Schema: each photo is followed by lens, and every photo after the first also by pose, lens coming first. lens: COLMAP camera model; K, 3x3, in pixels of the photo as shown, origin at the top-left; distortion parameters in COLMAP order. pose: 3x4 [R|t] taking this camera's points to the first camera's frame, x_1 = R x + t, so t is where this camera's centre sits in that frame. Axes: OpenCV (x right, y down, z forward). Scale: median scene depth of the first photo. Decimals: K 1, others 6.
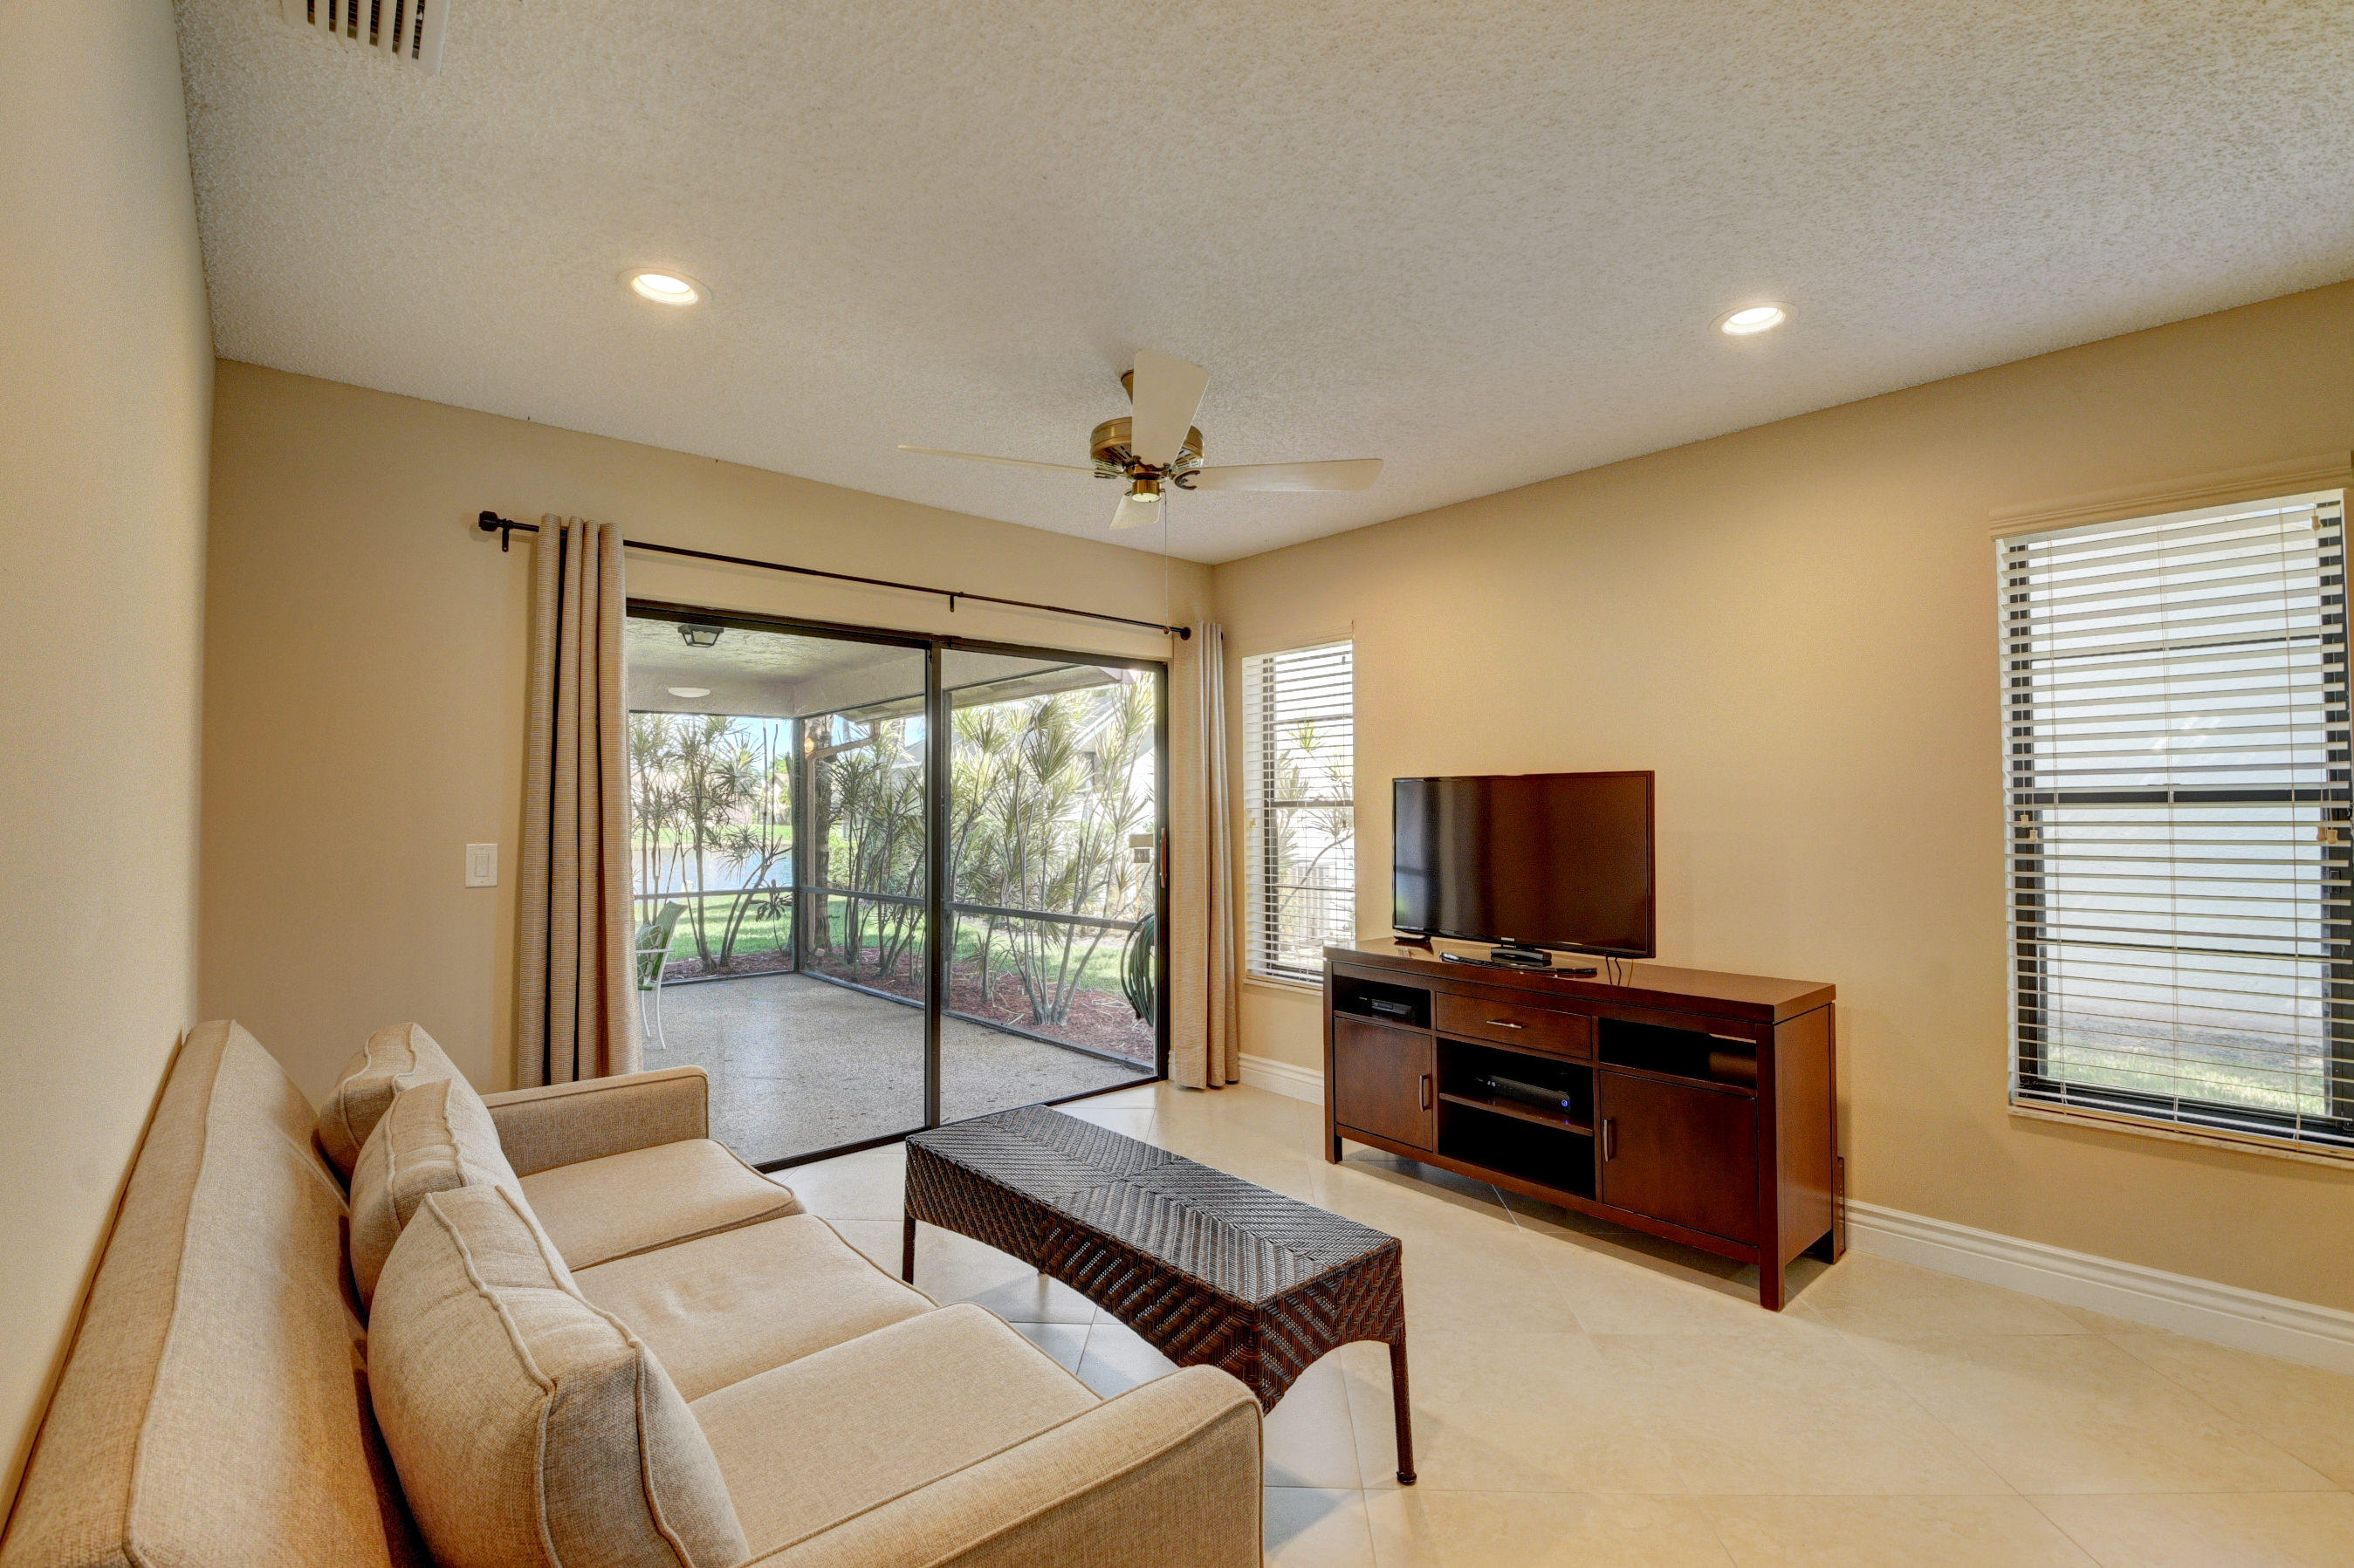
lens RADIAL K [[1027.2, 0, 1177.0], [0, 1027.2, 784.0], [0, 0, 1]] dist [-0.001825, -0.000342]
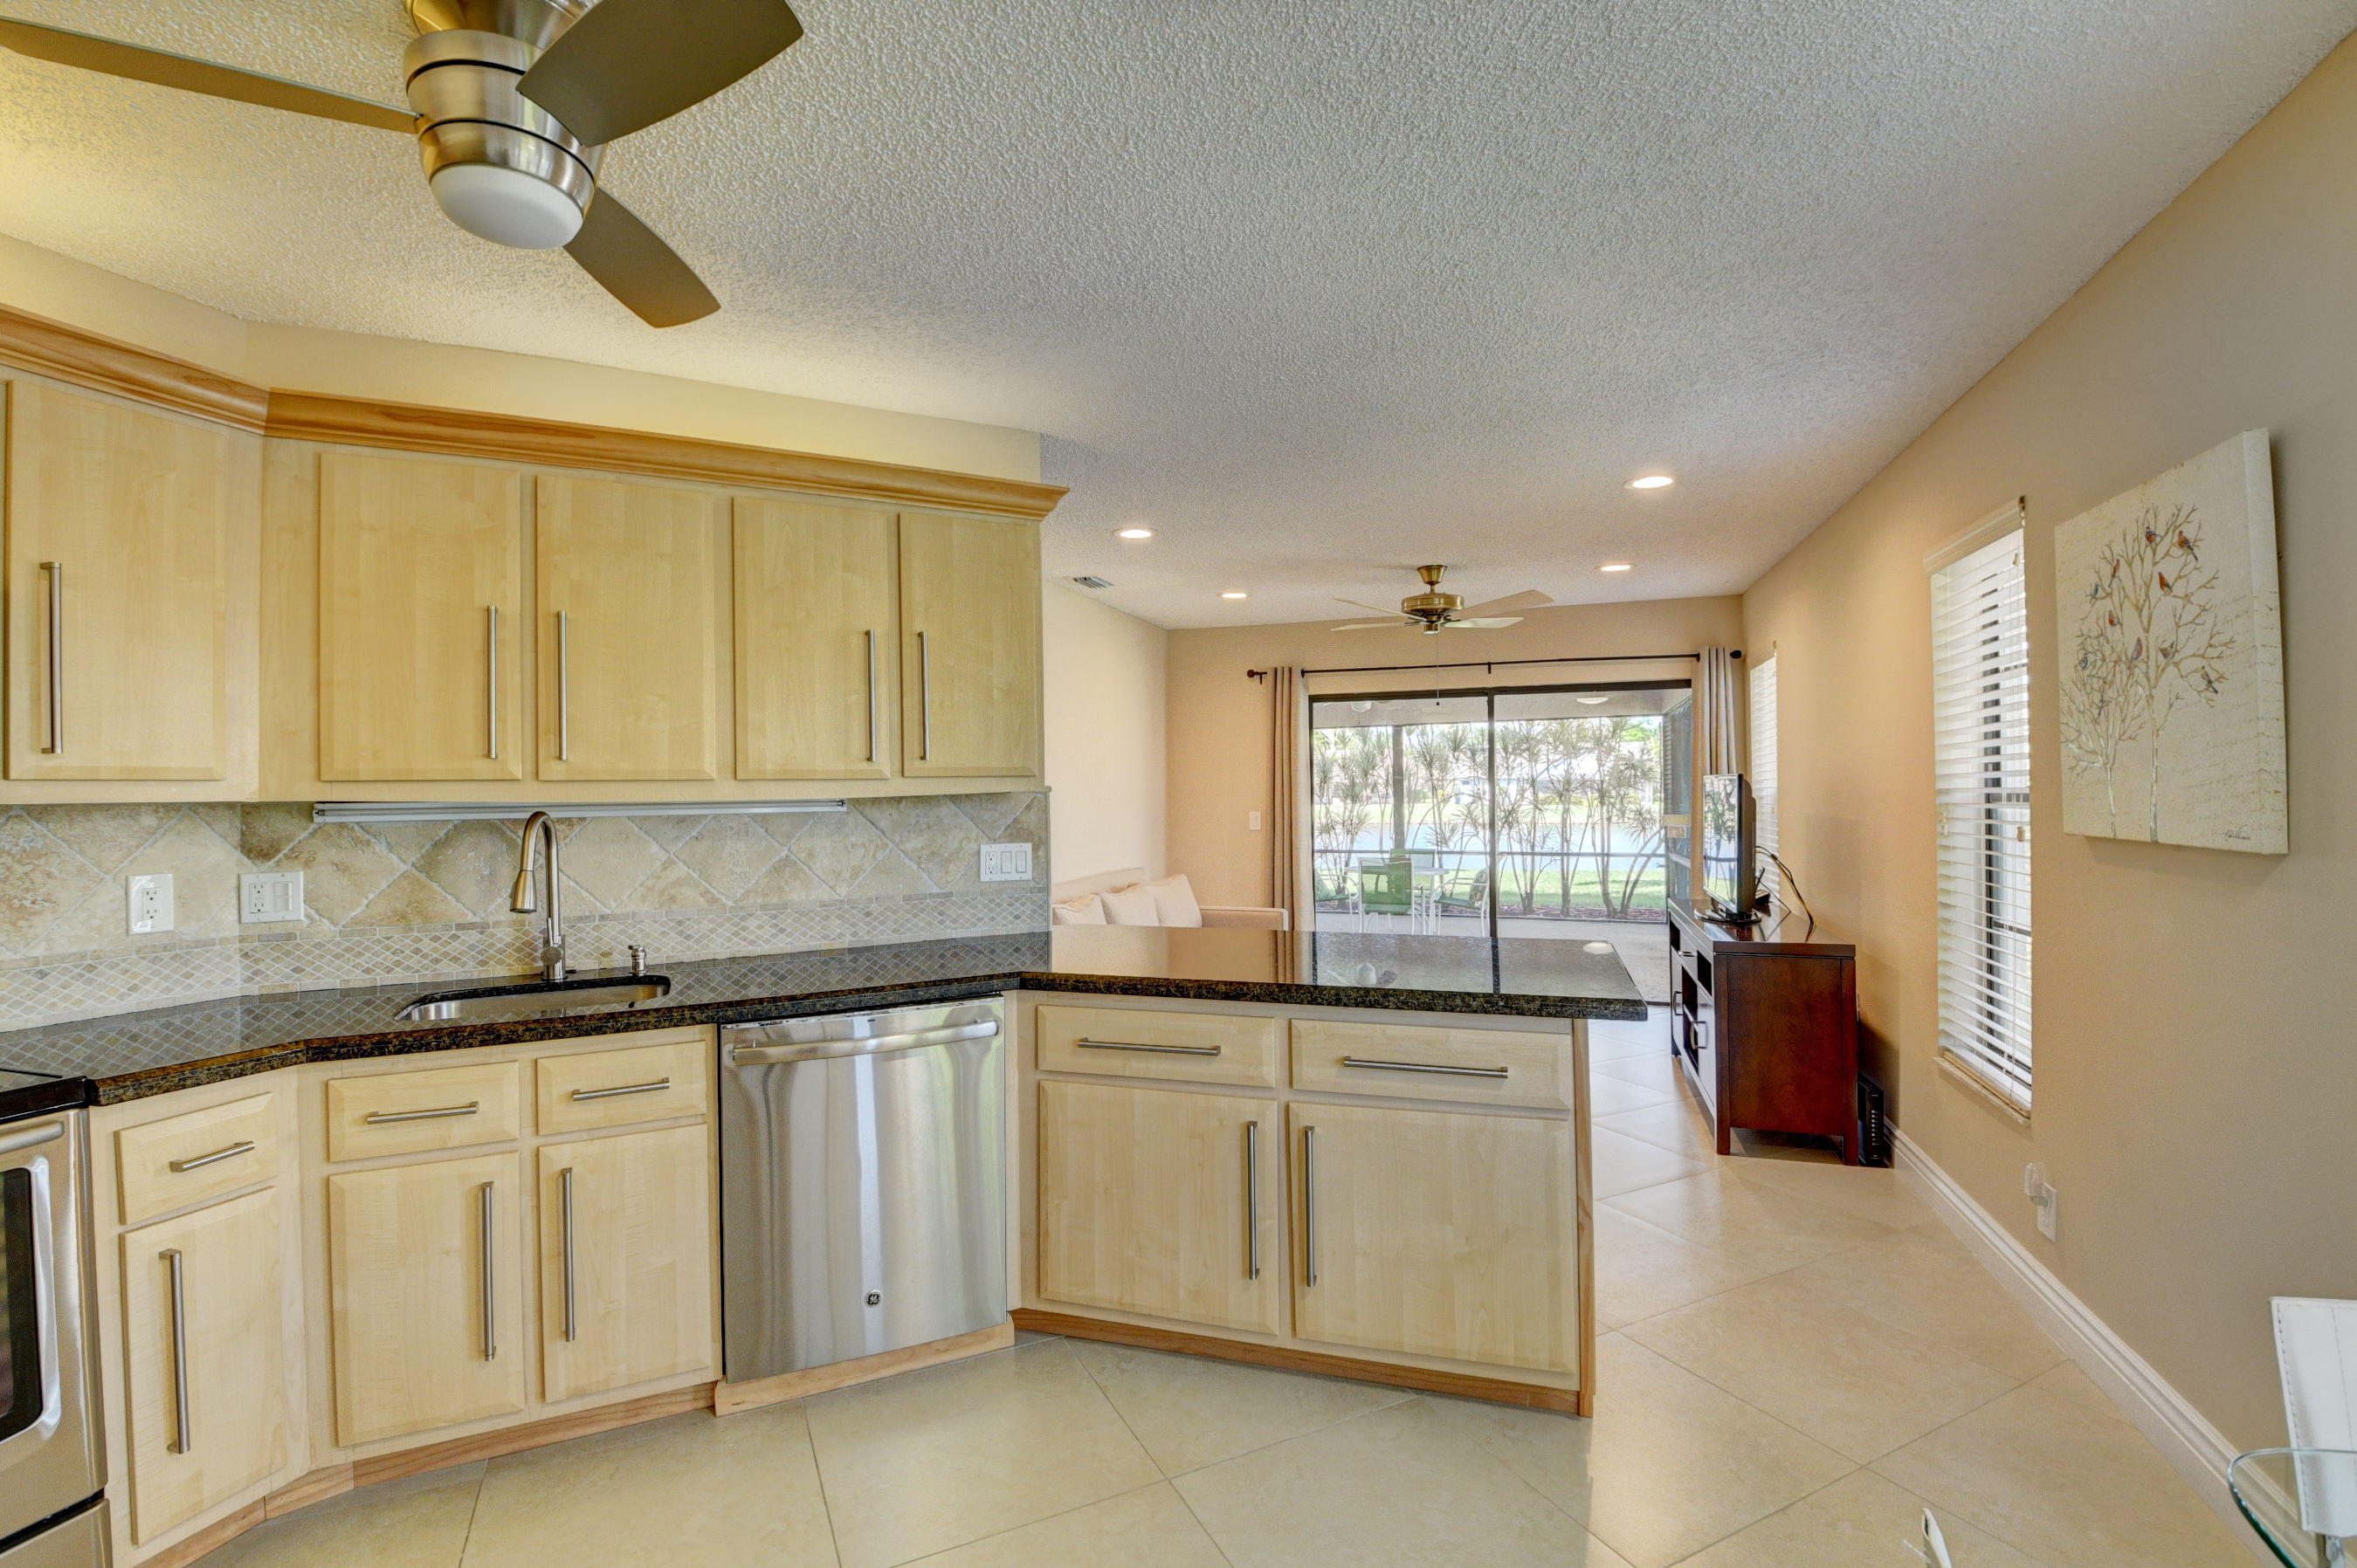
lens RADIAL K [[1028.5, 0, 1178.5], [0, 1028.5, 784.0], [0, 0, 1]] dist [-0.001825, -0.000342]
pose [[0.485140, -0.004063, -0.874427, 0.824145], [0.027332, 0.999571, 0.010519, -0.021060], [0.874009, -0.029003, 0.485043, -0.185947]]
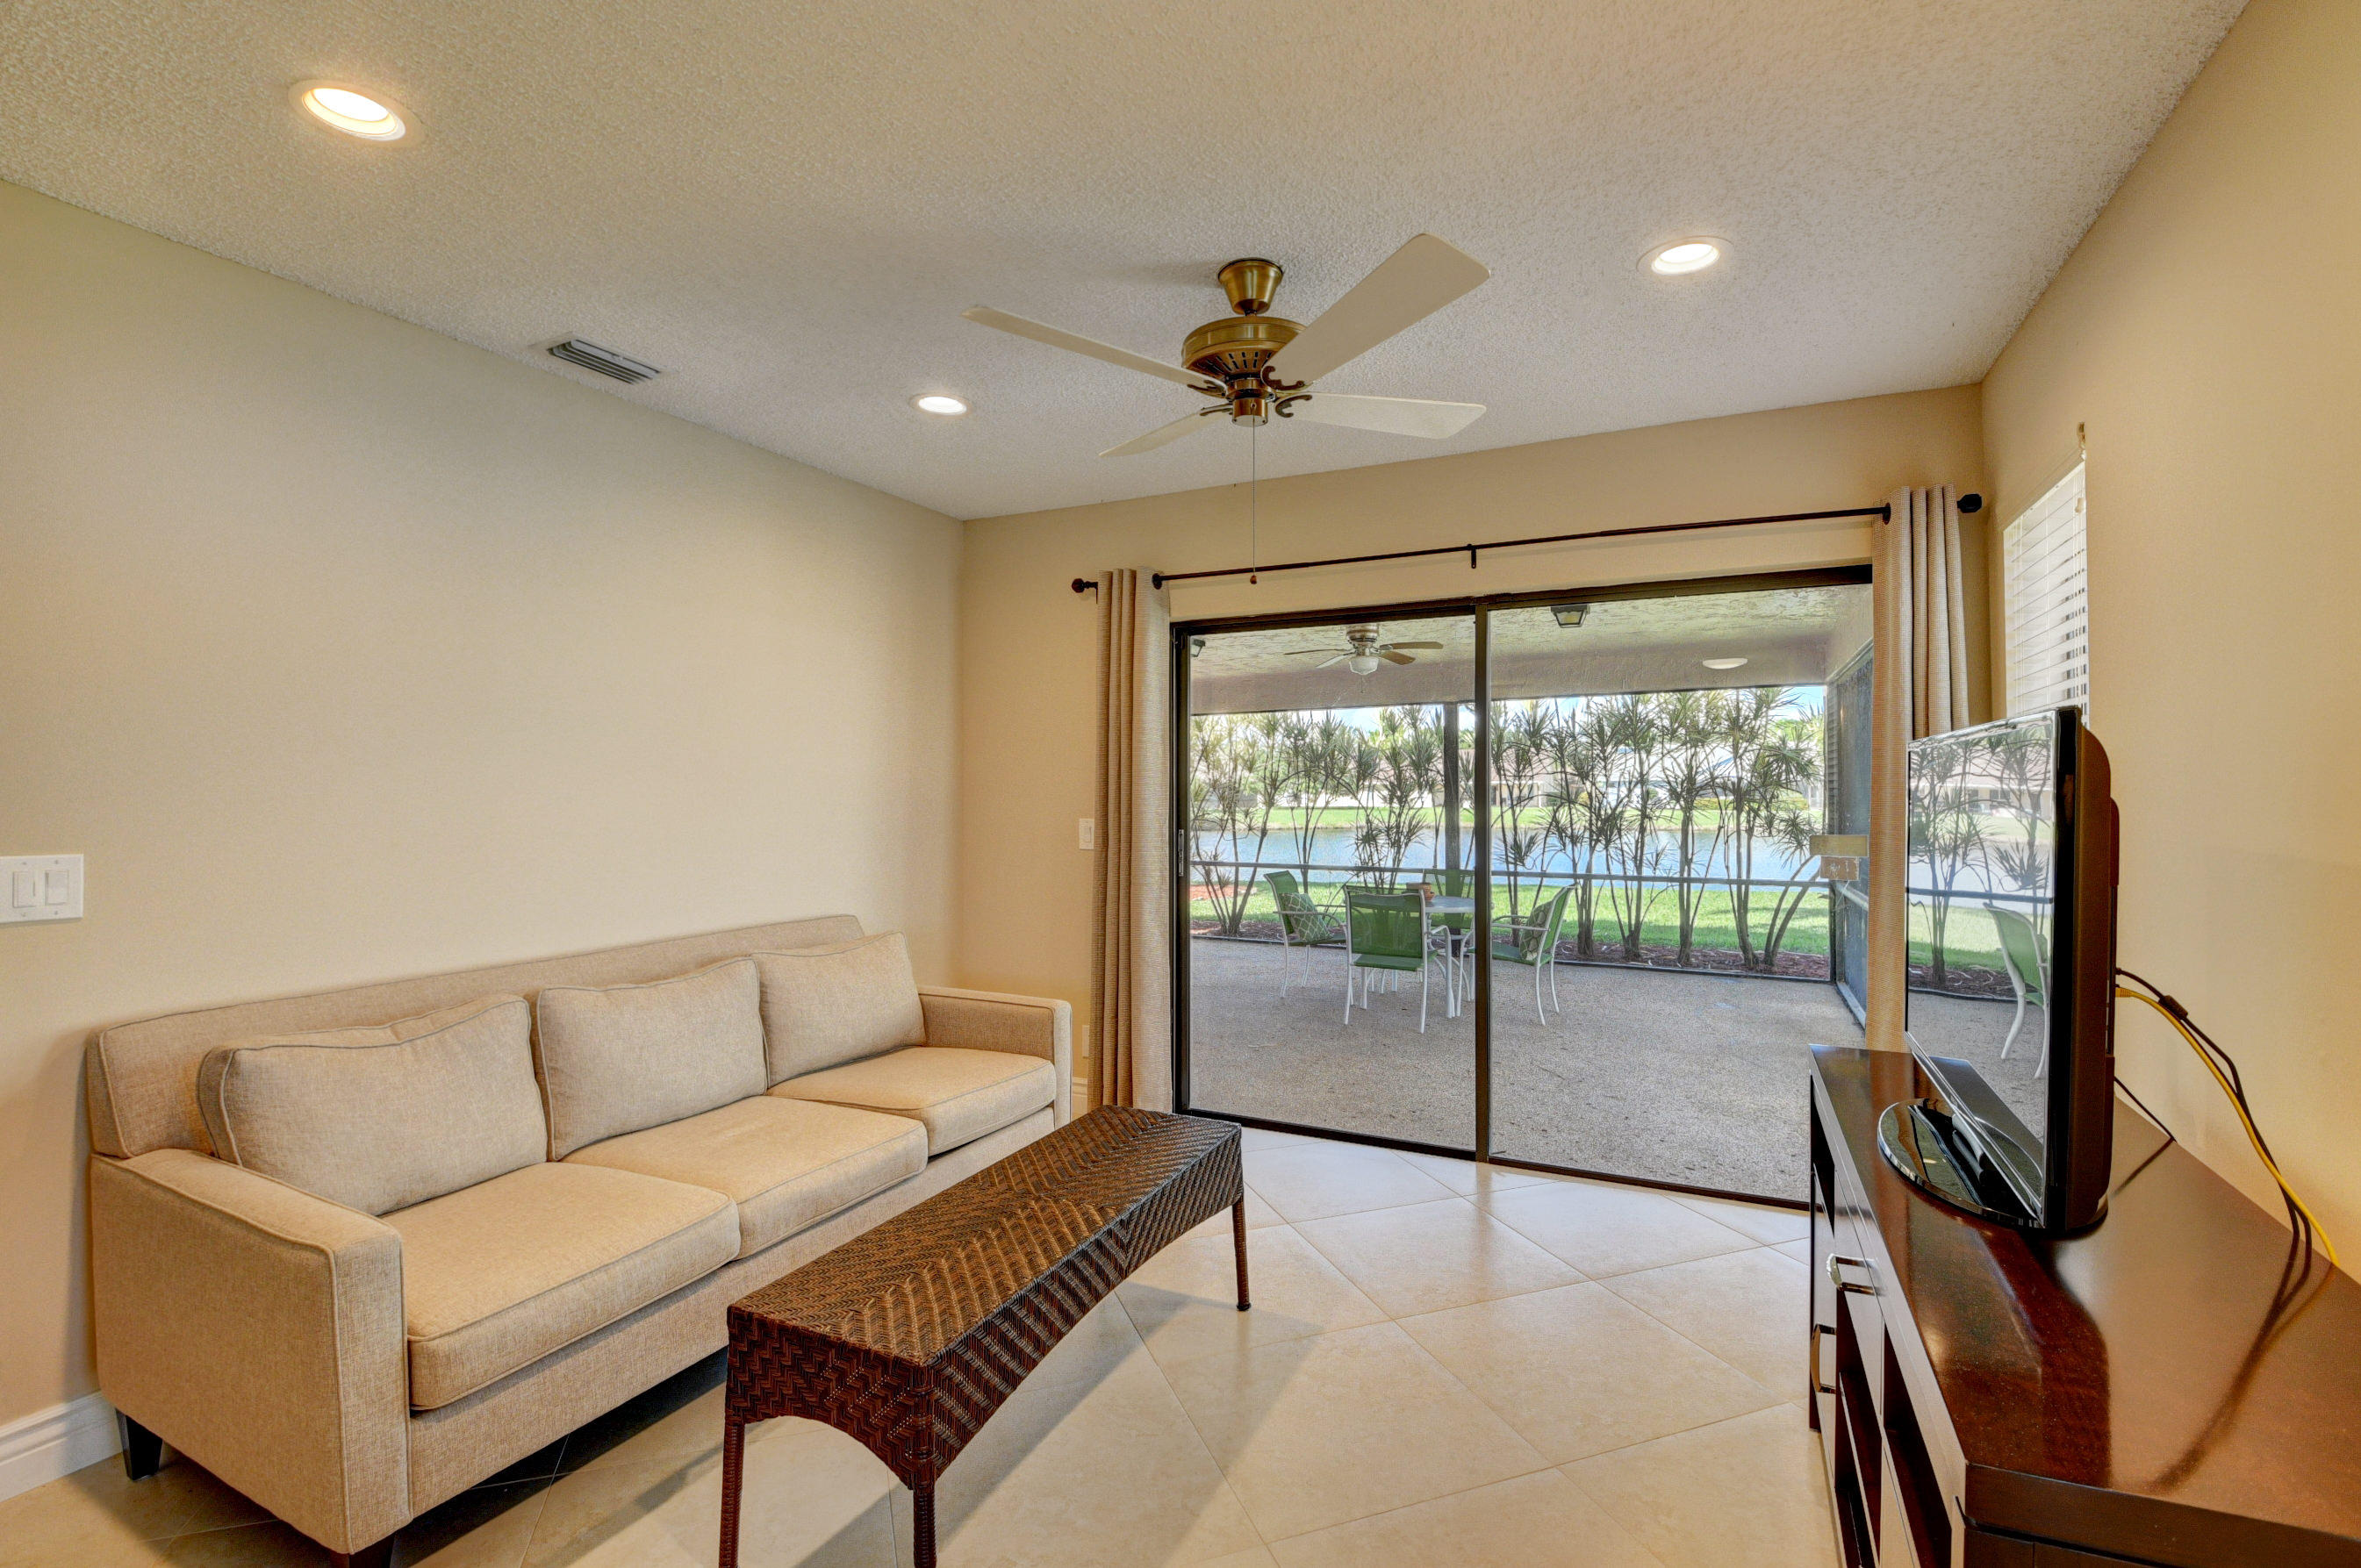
lens RADIAL K [[1058.4, 0, 1187.9], [0, 1058.4, 790.9], [0, 0, 1]] dist [-0.032913, -0.000552]
pose [[0.382349, 0.004038, -0.924009, 0.439428], [0.022336, 0.999658, 0.013611, 0.002960], [0.923748, -0.025843, 0.382128, 0.369467]]
